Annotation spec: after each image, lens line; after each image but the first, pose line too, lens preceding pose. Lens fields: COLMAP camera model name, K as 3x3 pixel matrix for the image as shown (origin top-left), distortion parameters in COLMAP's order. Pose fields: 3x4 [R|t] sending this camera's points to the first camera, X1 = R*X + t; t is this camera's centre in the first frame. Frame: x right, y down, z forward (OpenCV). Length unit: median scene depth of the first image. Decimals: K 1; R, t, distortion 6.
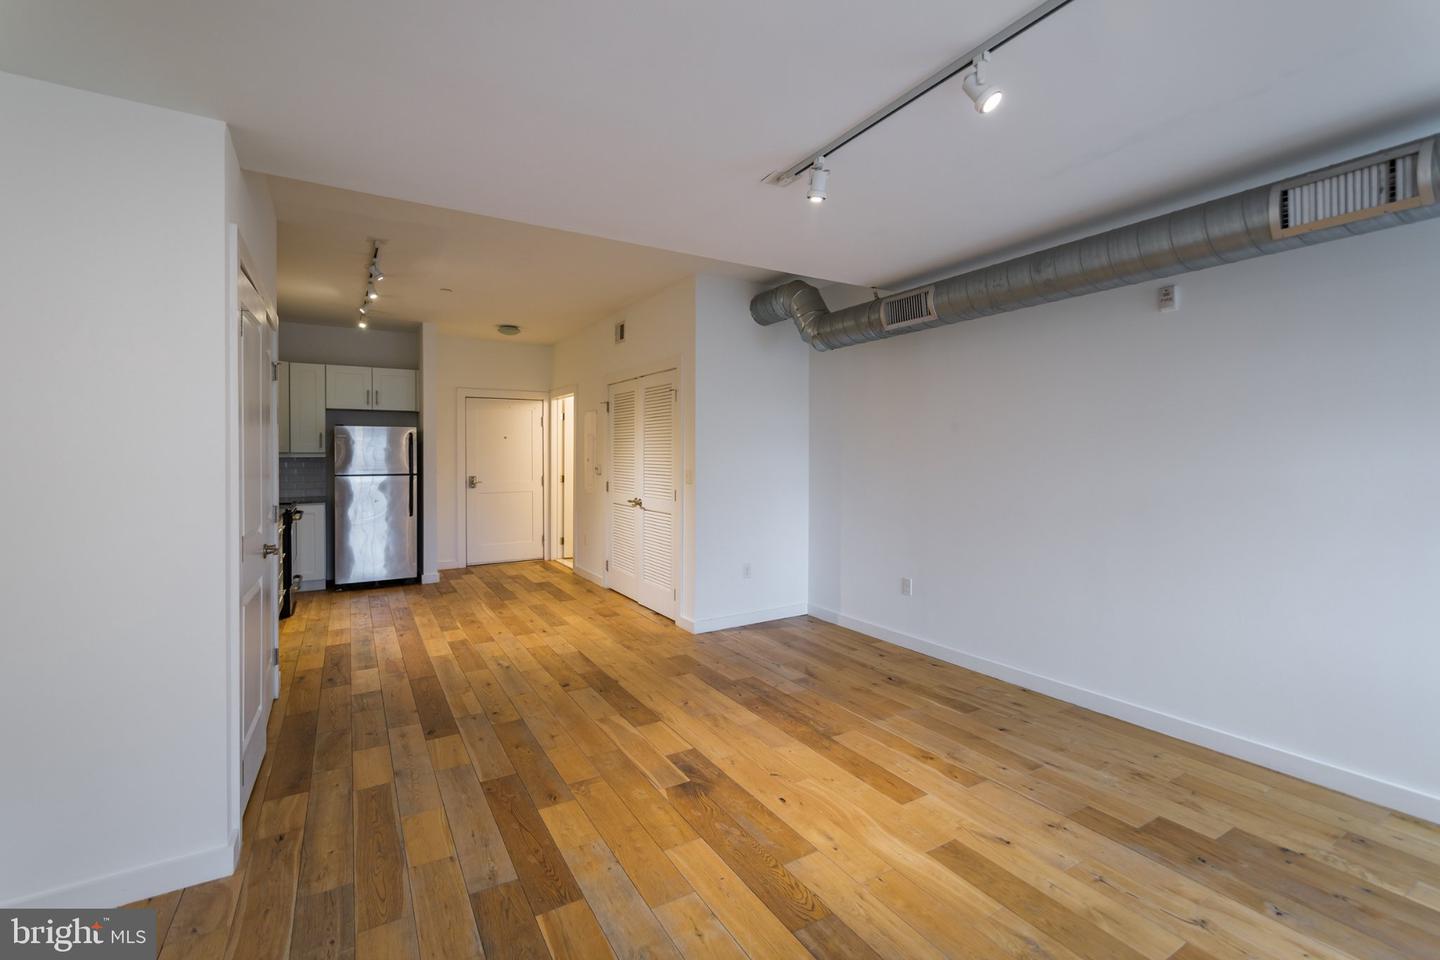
lens RADIAL K [[637.4, 0, 733.0], [0, 637.4, 462.2], [0, 0, 1]] dist [0.000003, -0.000010]
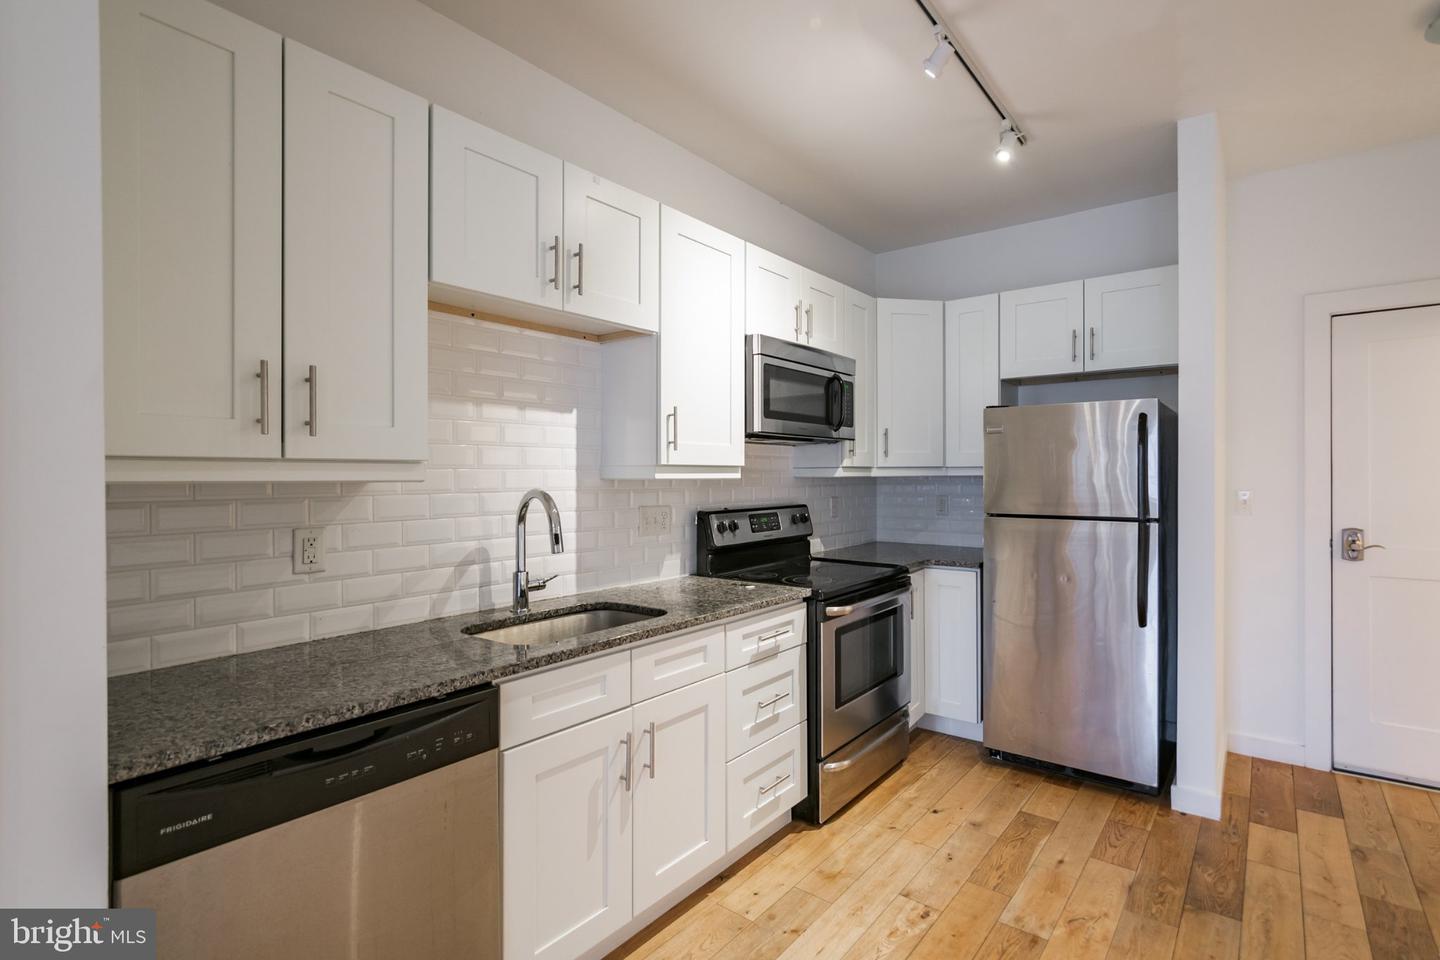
lens RADIAL K [[662.4, 0, 820.5], [0, 662.4, 477.2], [0, 0, 1]] dist [0.000415, 0.000579]
pose [[0.411203, 0.002496, -0.911541, -0.214567], [-0.010410, 0.999944, -0.001958, -0.003956], [0.911485, 0.010294, 0.411206, 0.647461]]
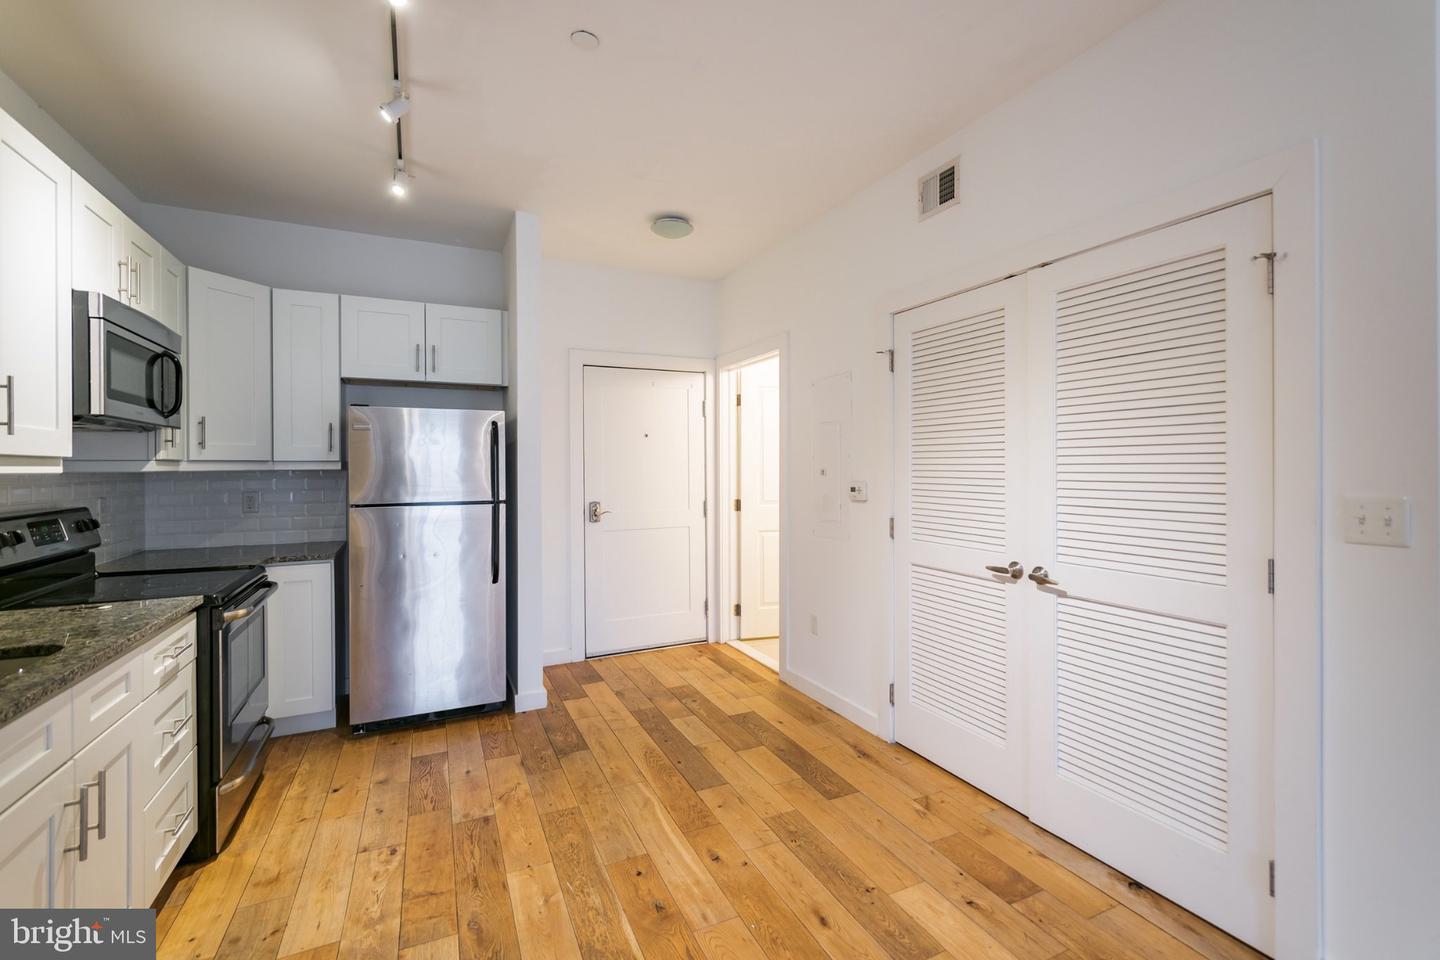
lens RADIAL K [[637.8, 0, 733.5], [0, 637.8, 469.4], [0, 0, 1]] dist [0.000430, 0.000096]
pose [[0.995097, -0.005509, -0.098753, -0.259461], [0.004476, 0.999933, -0.010679, -0.000731], [0.098805, 0.010184, 0.995055, 0.500351]]
